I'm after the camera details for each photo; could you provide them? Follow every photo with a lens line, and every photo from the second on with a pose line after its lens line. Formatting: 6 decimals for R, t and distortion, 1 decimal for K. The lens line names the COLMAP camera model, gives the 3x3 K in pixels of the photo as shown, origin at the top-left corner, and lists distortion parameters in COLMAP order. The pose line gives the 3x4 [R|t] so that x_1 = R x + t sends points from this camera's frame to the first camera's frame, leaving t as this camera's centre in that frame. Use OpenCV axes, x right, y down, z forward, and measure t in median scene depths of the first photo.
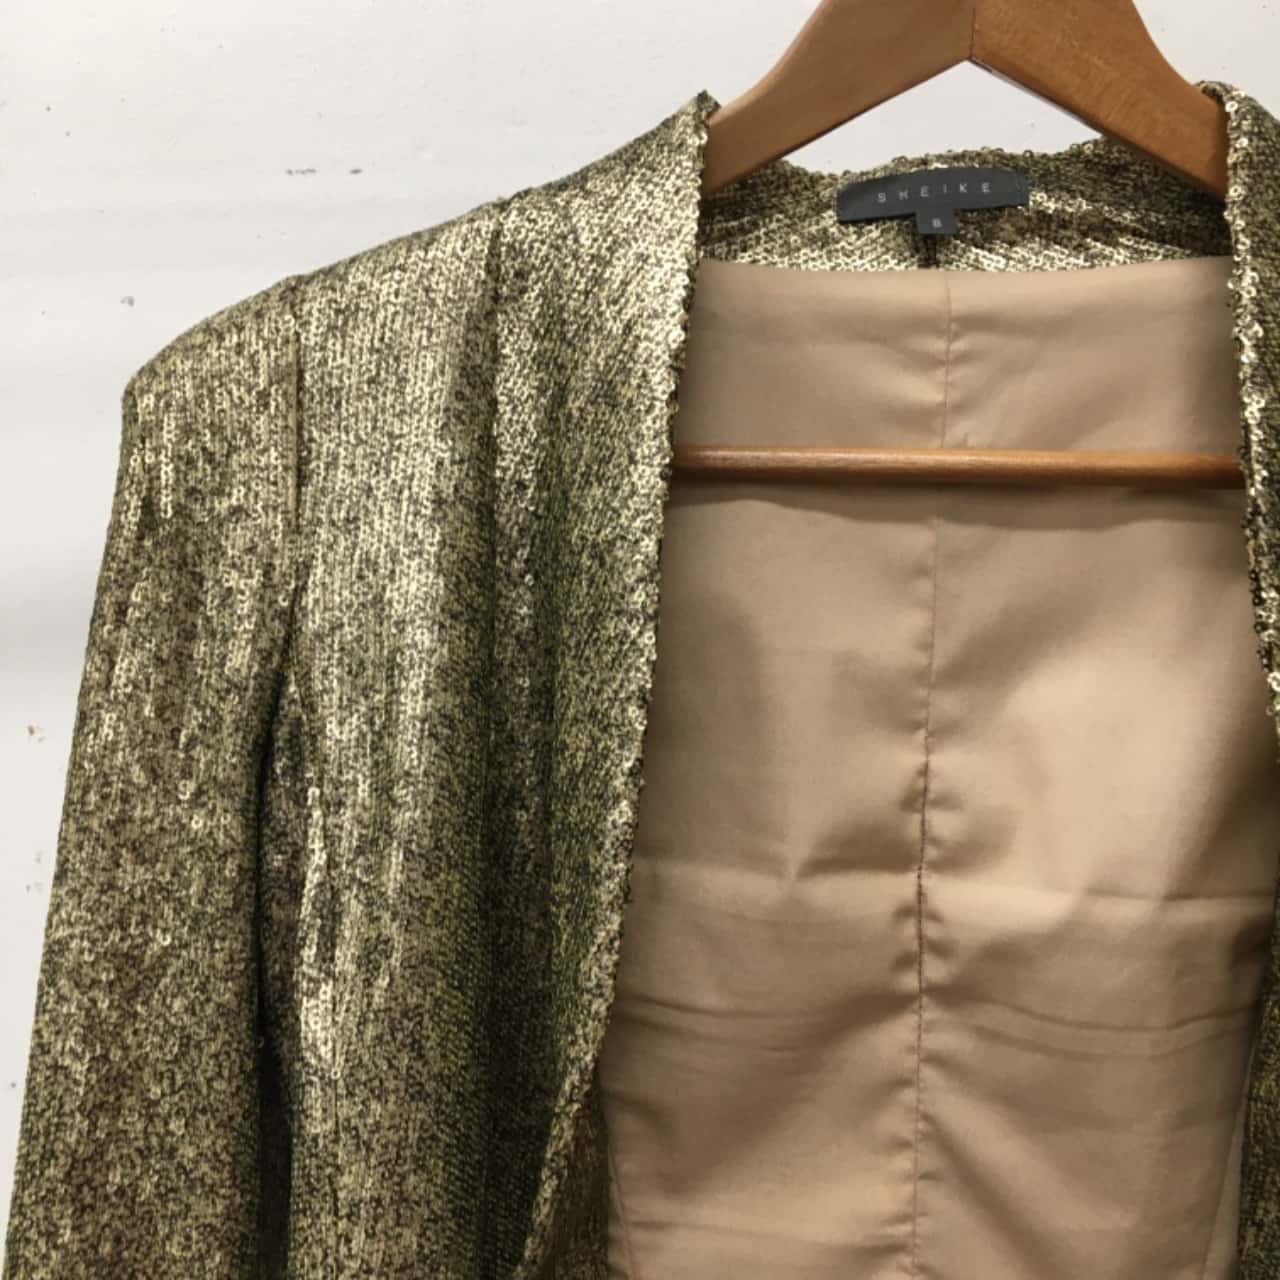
lens RADIAL K [[1411.6, 0, 640.0], [0, 1411.6, 640.0], [0, 0, 1]] dist [0.130322, -0.270064]
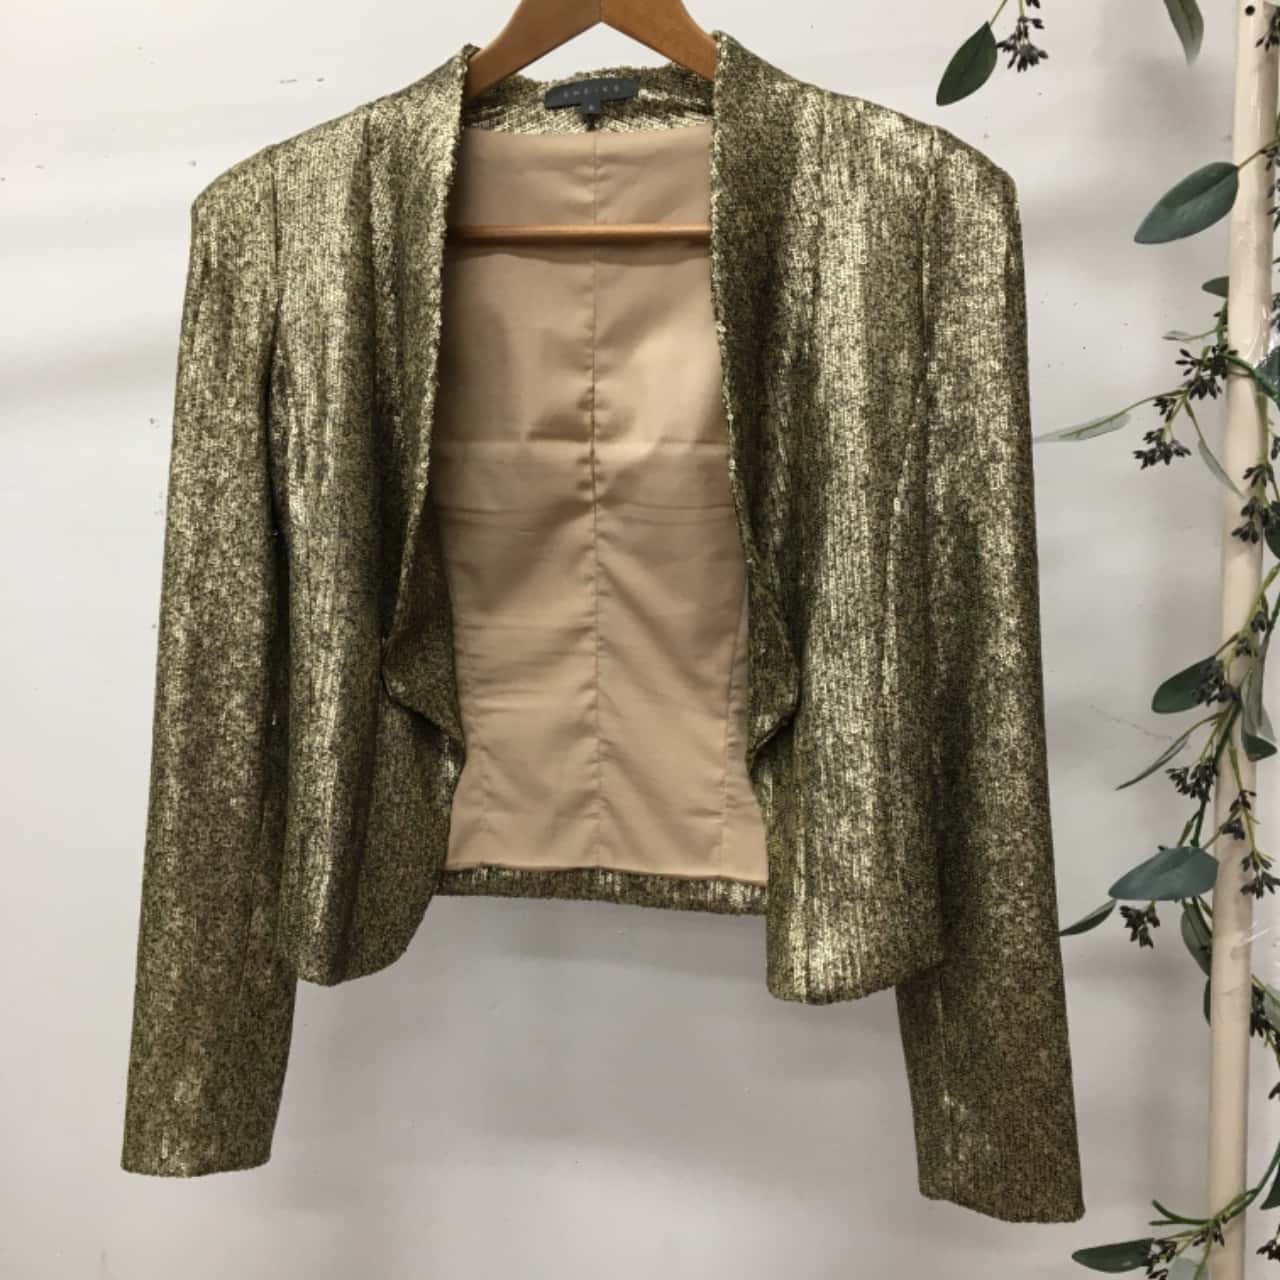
lens RADIAL K [[1411.6, 0, 640.0], [0, 1411.6, 640.0], [0, 0, 1]] dist [0.130322, -0.270064]
pose [[0.998609, -0.016446, -0.050093, 0.377738], [0.021065, 0.995433, 0.093115, 0.270056], [0.048333, -0.094040, 0.994394, -1.079454]]
